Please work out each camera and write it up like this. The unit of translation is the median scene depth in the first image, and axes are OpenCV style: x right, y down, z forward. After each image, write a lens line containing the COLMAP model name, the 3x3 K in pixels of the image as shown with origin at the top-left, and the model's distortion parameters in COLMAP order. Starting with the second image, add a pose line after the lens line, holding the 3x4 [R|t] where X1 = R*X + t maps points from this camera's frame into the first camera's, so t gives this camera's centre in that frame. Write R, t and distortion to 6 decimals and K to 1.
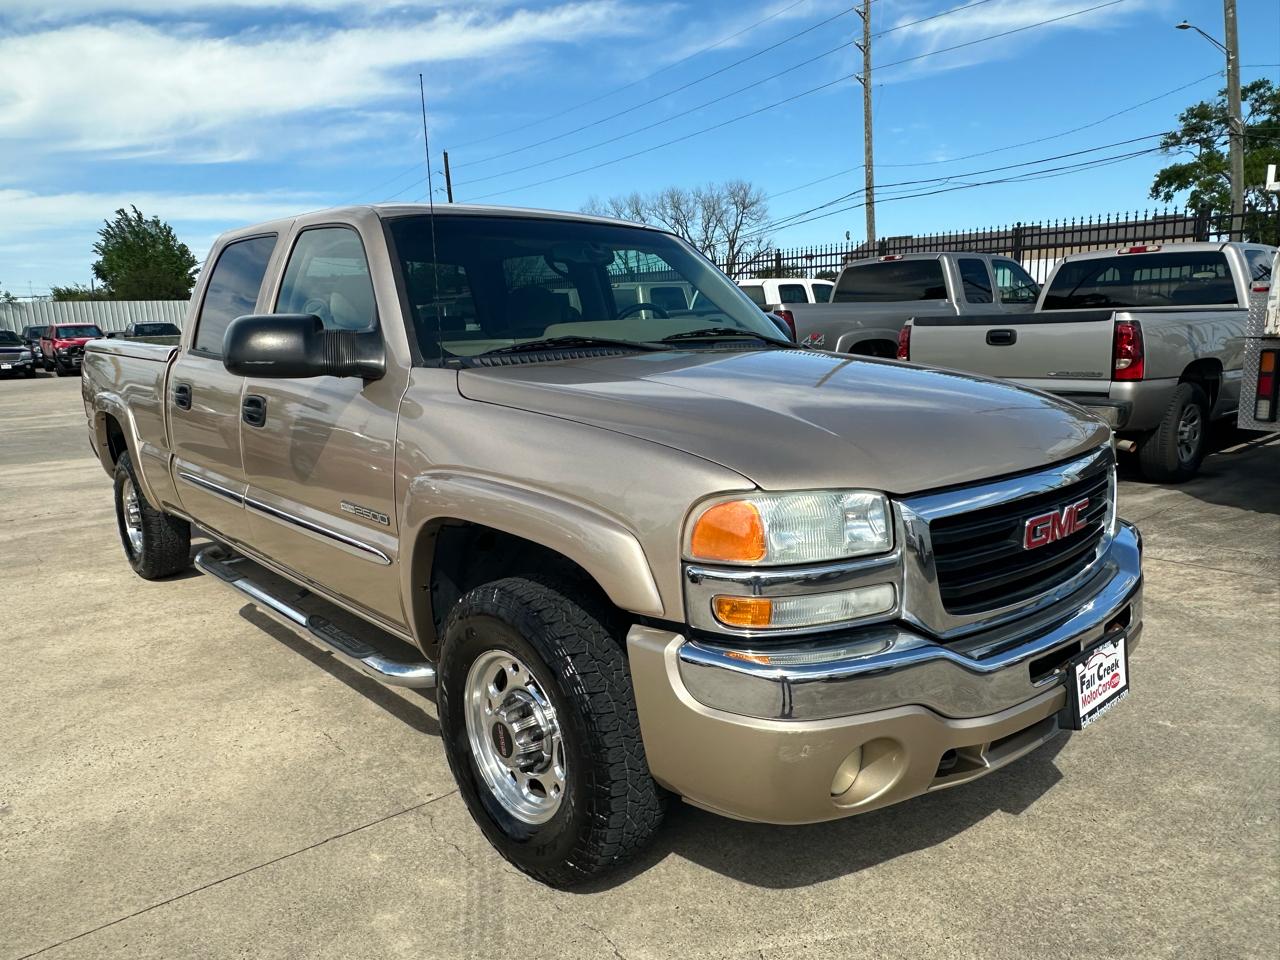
lens RADIAL K [[894.6, 0, 640.0], [0, 894.6, 480.0], [0, 0, 1]] dist [-0.004541, 0.003510]
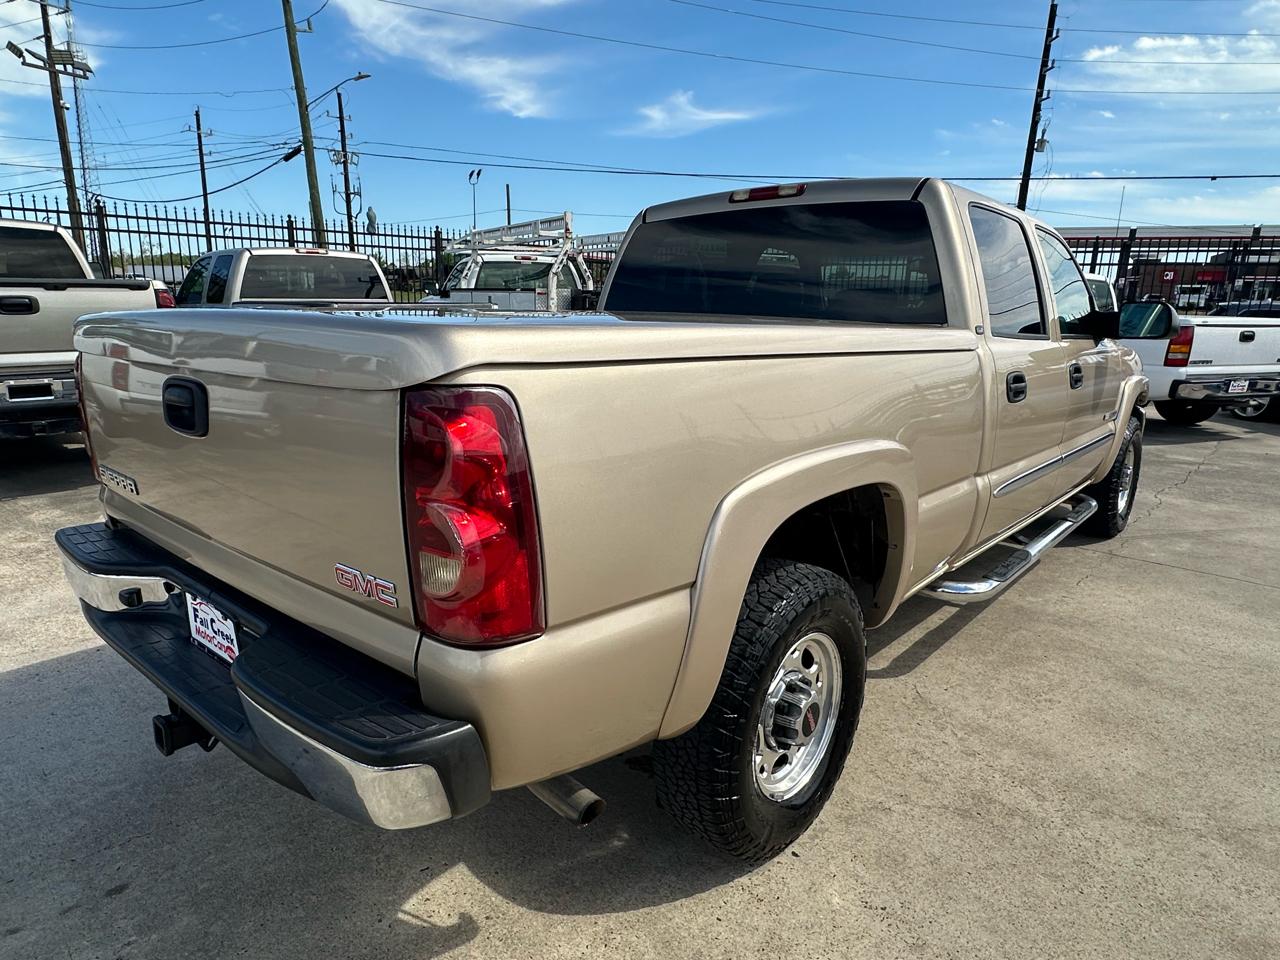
lens RADIAL K [[791.6, 0, 638.2], [0, 791.6, 494.9], [0, 0, 1]] dist [-0.001447, -0.003743]
pose [[-0.121533, -0.208294, 0.970486, -0.088833], [0.166408, 0.959620, 0.226801, -0.016210], [-0.978539, 0.189061, -0.081963, 0.105942]]
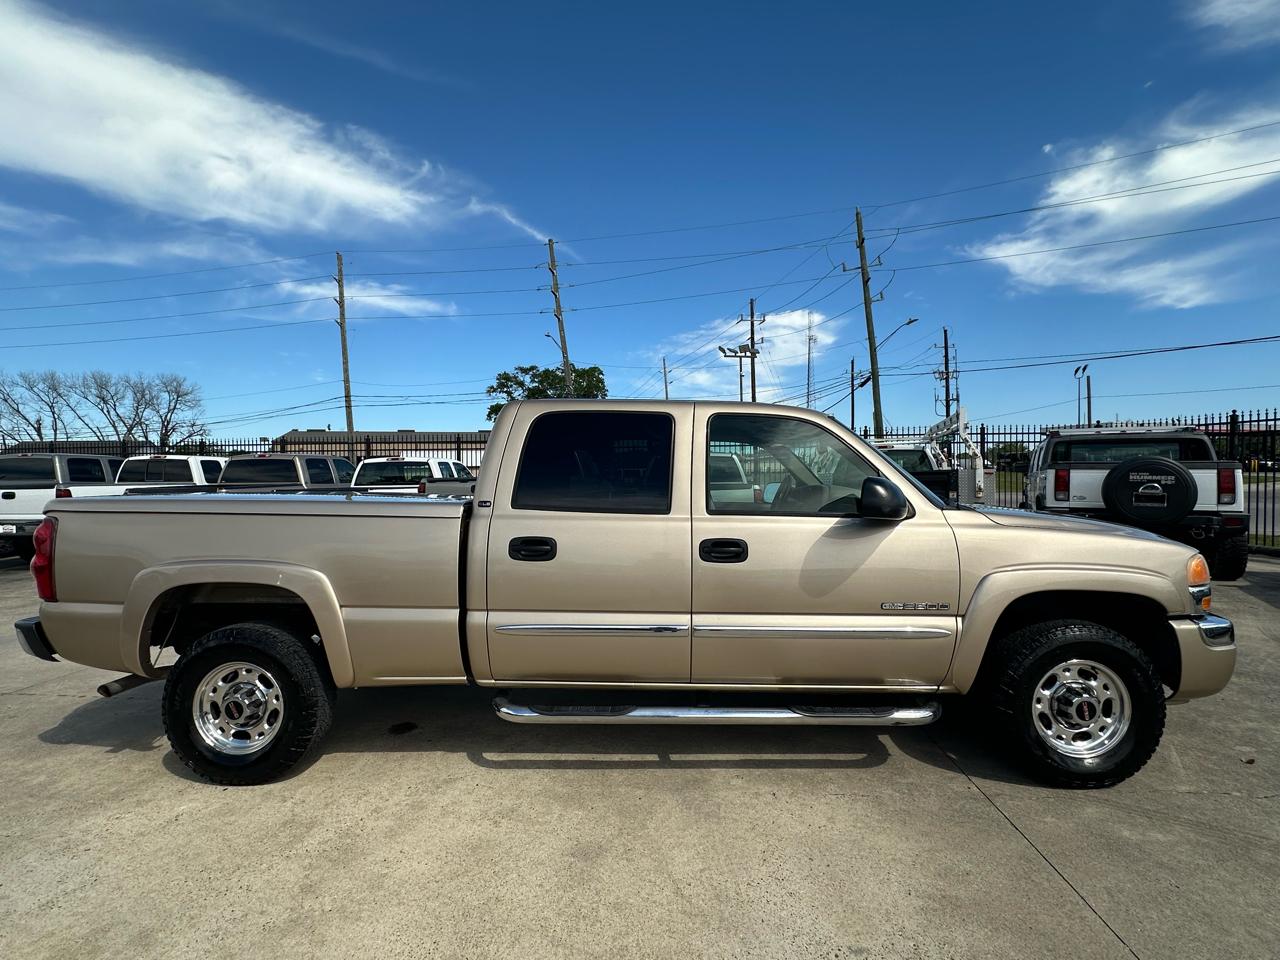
lens RADIAL K [[605.0, 0, 640.0], [0, 605.0, 480.0], [0, 0, 1]] dist [-0.000780, -0.000139]
pose [[0.682734, 0.023292, 0.730295, -0.070425], [0.118013, 0.982854, -0.141674, -0.004266], [-0.721073, 0.182910, 0.668279, 0.031617]]
